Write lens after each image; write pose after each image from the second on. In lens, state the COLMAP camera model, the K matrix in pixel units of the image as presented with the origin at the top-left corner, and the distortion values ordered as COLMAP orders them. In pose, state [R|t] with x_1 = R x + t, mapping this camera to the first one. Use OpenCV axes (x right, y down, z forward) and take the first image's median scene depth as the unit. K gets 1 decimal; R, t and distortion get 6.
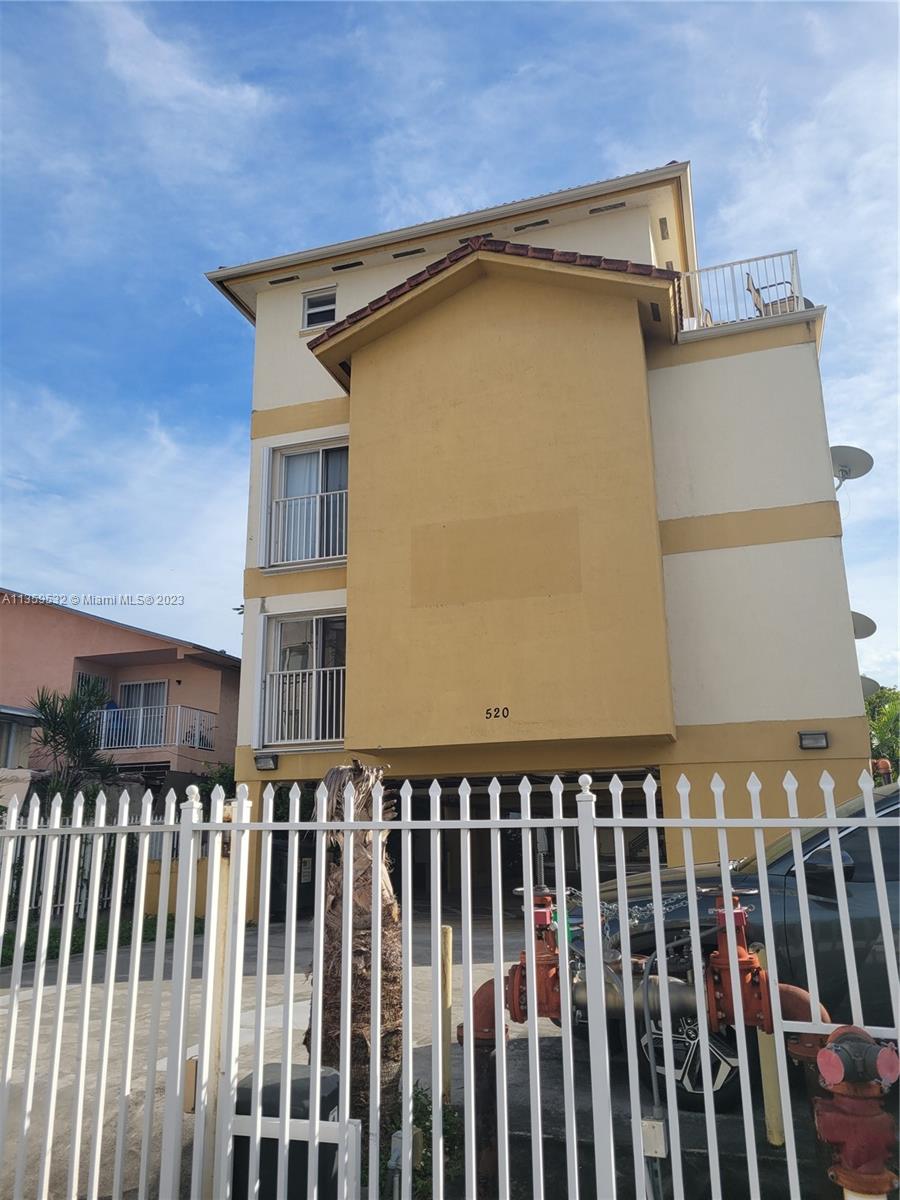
lens RADIAL K [[908.3, 0, 450.0], [0, 908.3, 600.0], [0, 0, 1]] dist [0.078934, -0.069358]
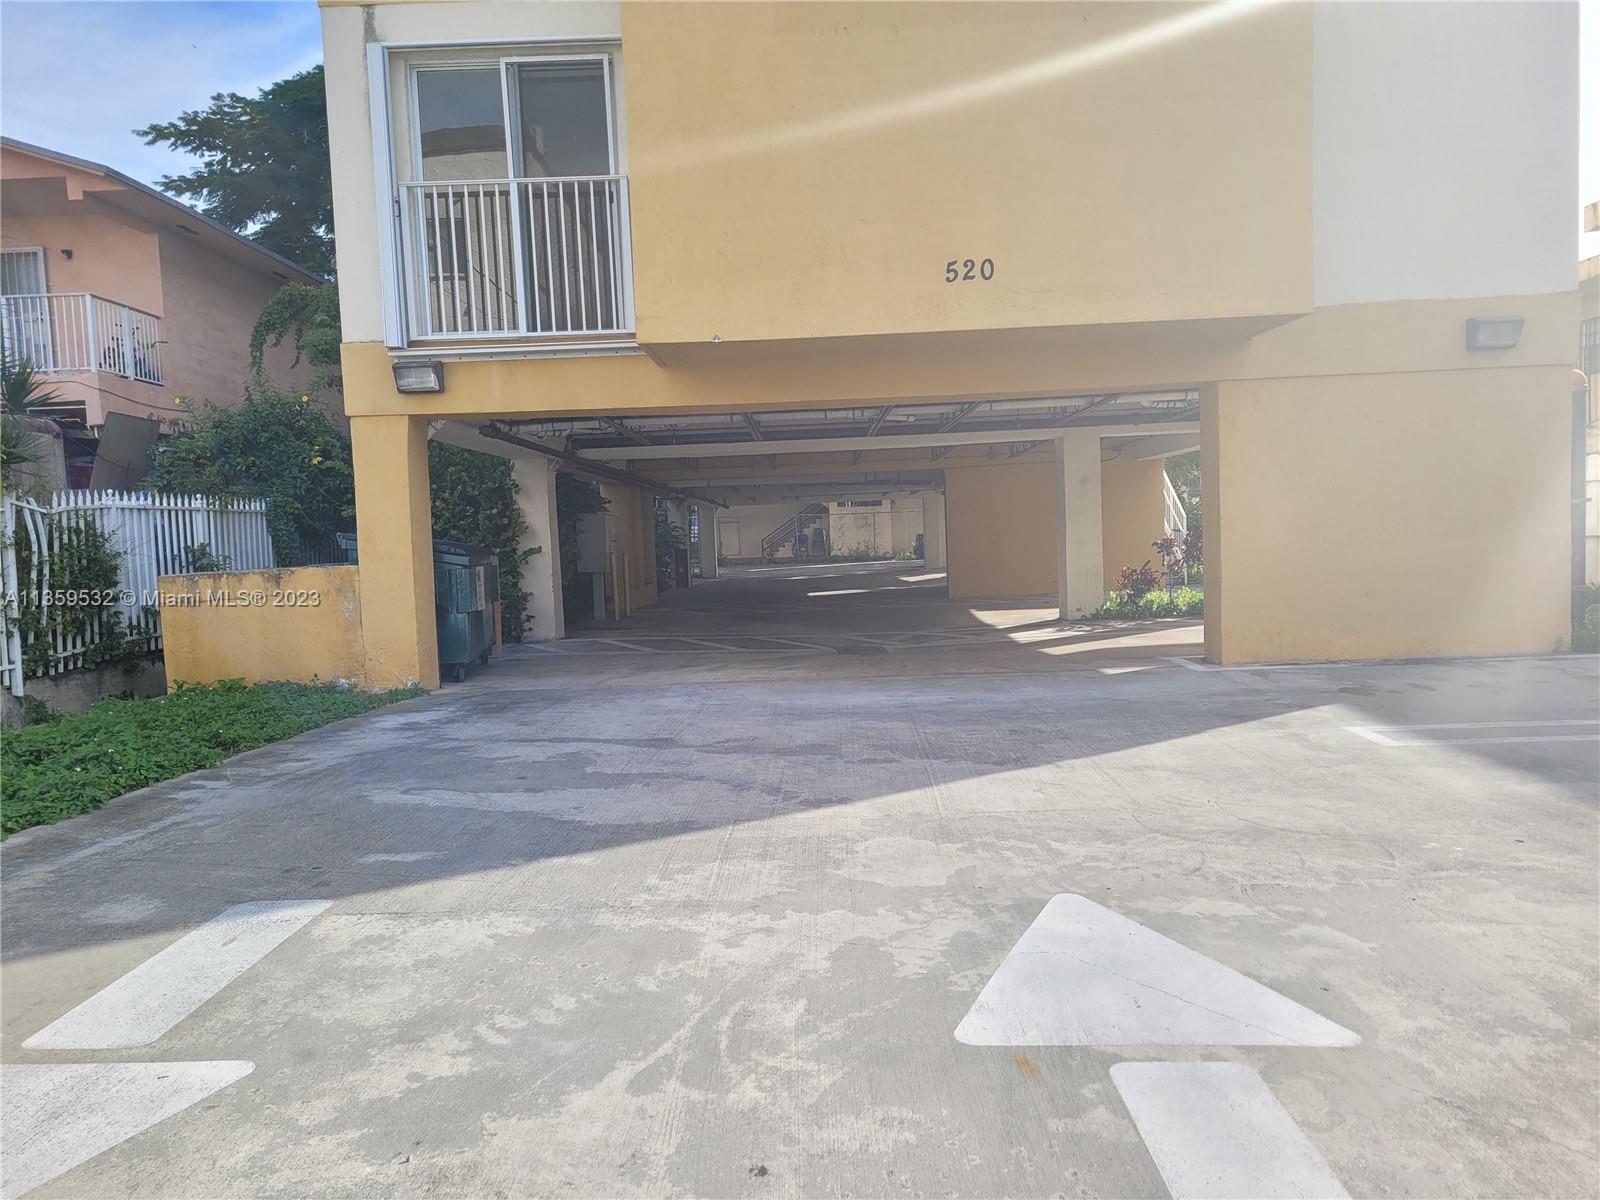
lens RADIAL K [[1211.0, 0, 818.9], [0, 1211.0, 603.9], [0, 0, 1]] dist [0.078934, -0.069358]
pose [[0.951910, -0.039600, 0.303808, -0.200795], [-0.053658, 0.954738, 0.292569, 0.092318], [-0.301643, -0.294801, 0.906700, 0.317266]]
